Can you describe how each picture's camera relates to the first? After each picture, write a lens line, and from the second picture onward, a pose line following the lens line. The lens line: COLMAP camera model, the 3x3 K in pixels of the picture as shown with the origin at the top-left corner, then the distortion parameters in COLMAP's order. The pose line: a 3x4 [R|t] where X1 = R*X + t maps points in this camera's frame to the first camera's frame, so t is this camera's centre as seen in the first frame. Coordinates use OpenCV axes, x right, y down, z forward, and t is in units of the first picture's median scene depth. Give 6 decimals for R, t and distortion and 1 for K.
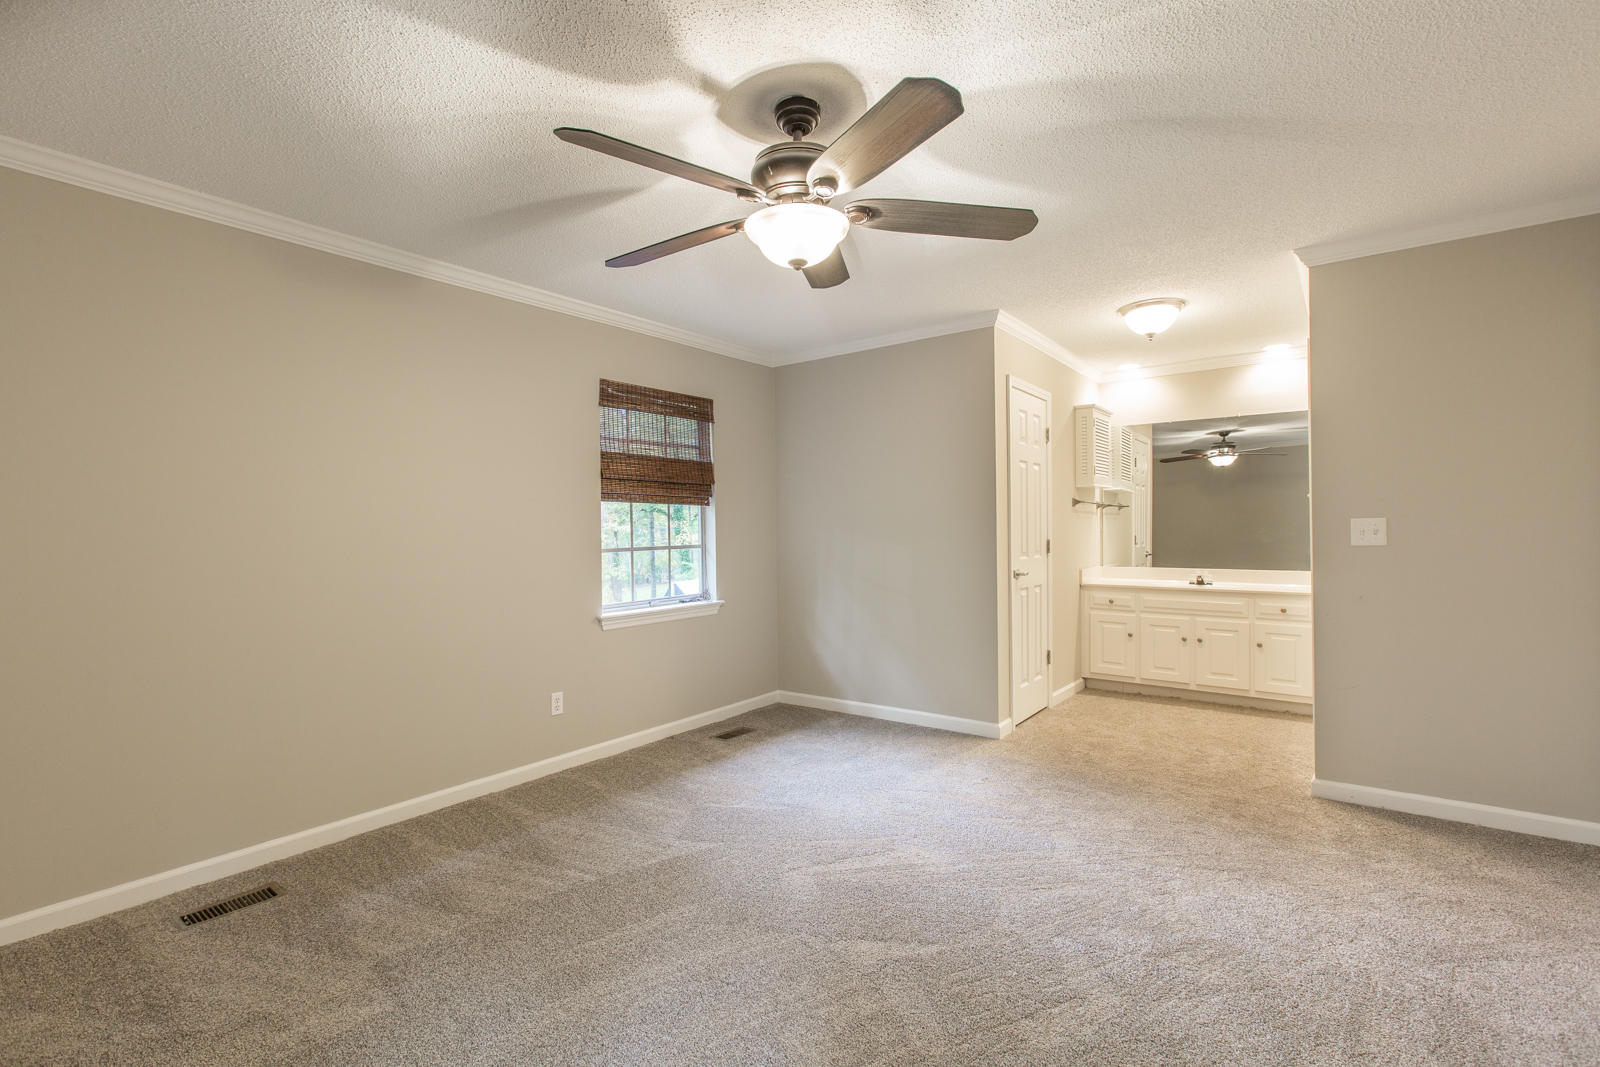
lens RADIAL K [[723.7, 0, 800.8], [0, 723.7, 528.3], [0, 0, 1]] dist [0.001440, -0.000803]
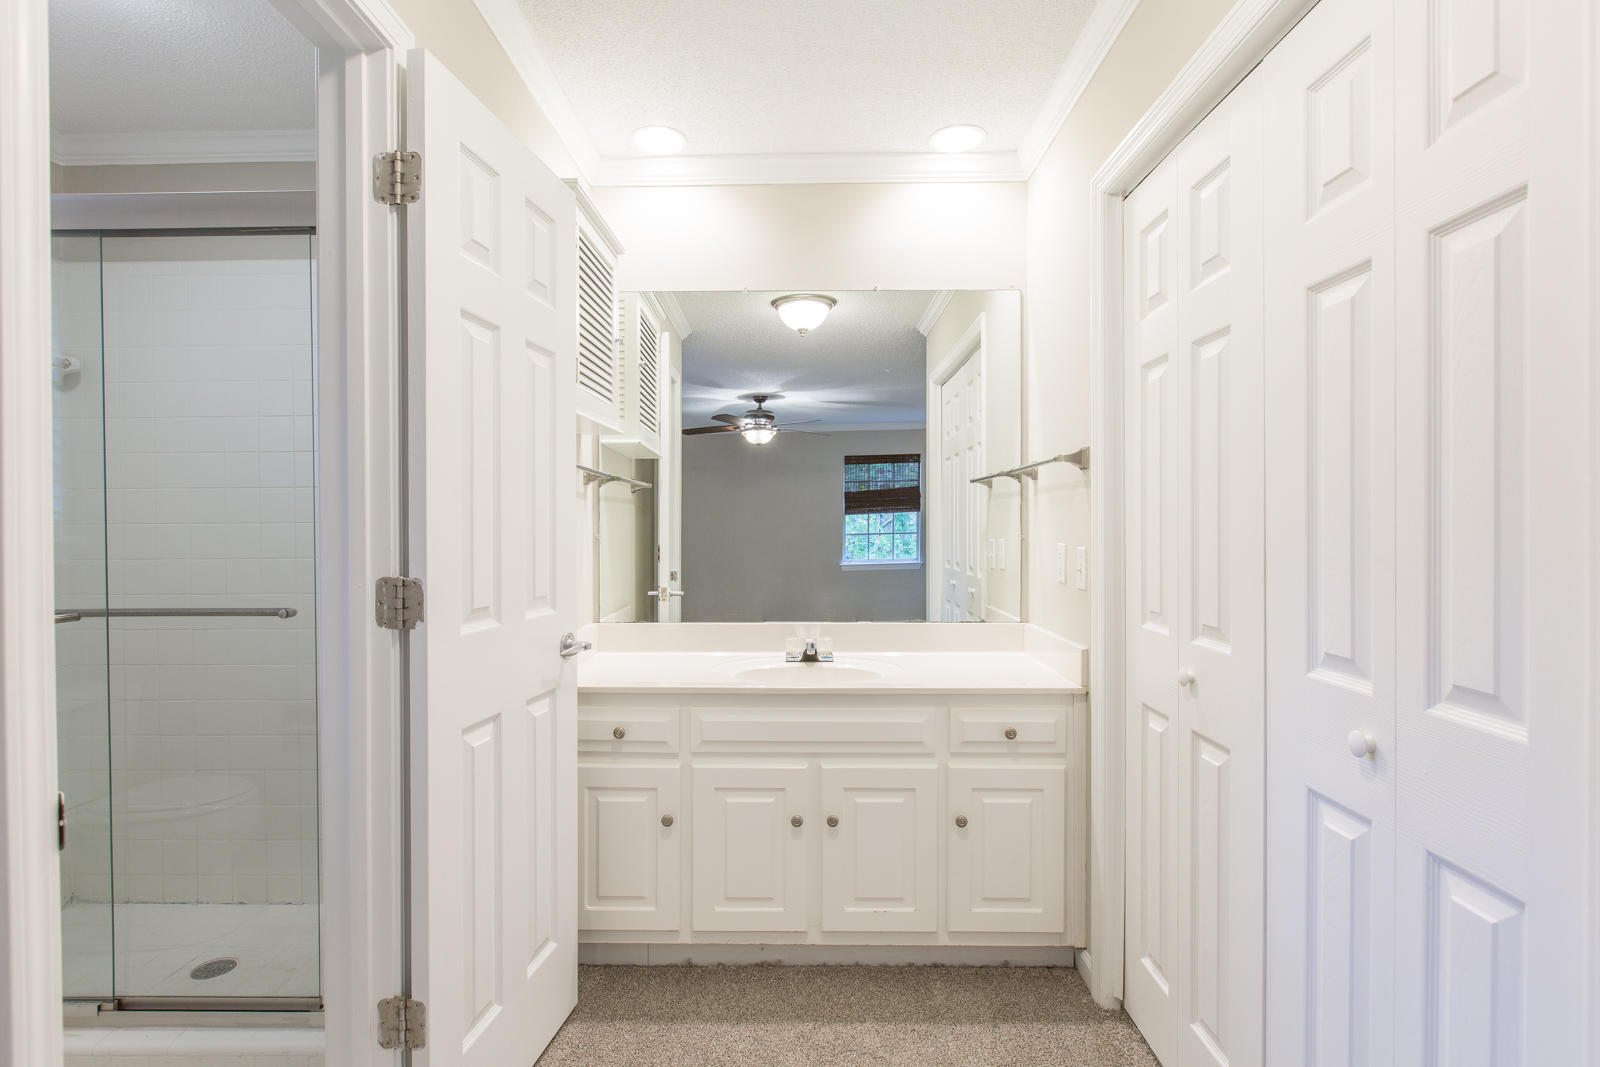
lens RADIAL K [[806.0, 0, 796.4], [0, 806.0, 534.3], [0, 0, 1]] dist [-0.003833, 0.001262]
pose [[0.806141, 0.001117, 0.591722, 0.220319], [-0.006655, 0.999952, 0.007178, -0.002730], [-0.591686, -0.009724, 0.806110, 0.525684]]
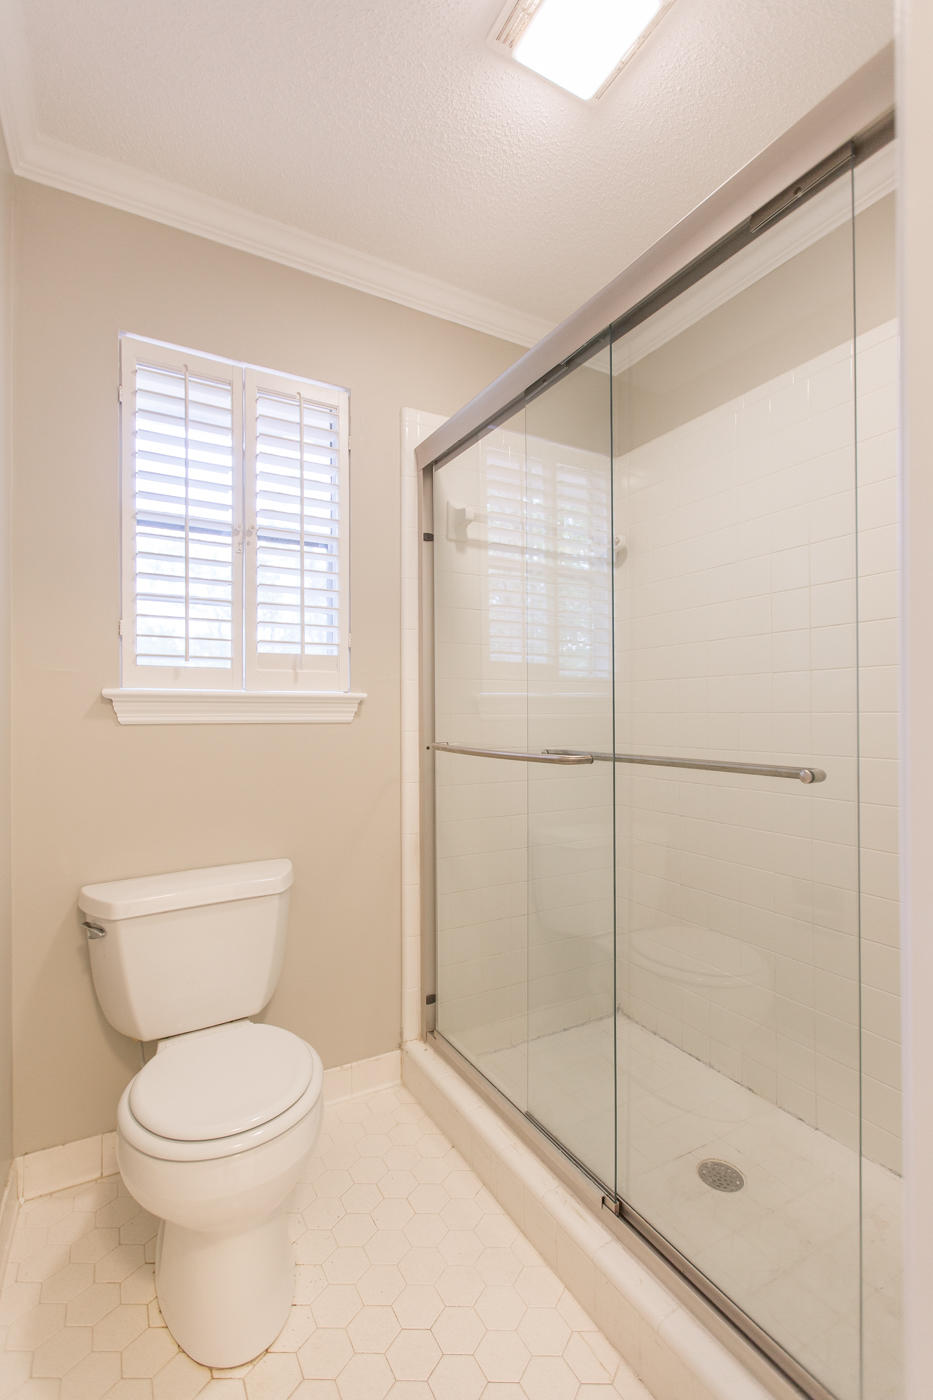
lens RADIAL K [[633.2, 0, 467.5], [0, 633.2, 708.1], [0, 0, 1]] dist [0.001440, -0.000803]
pose [[0.921431, 0.006741, -0.388484, 0.227193], [-0.007055, 0.999975, 0.000617, 0.013586], [0.388478, 0.002173, 0.921455, 0.700079]]
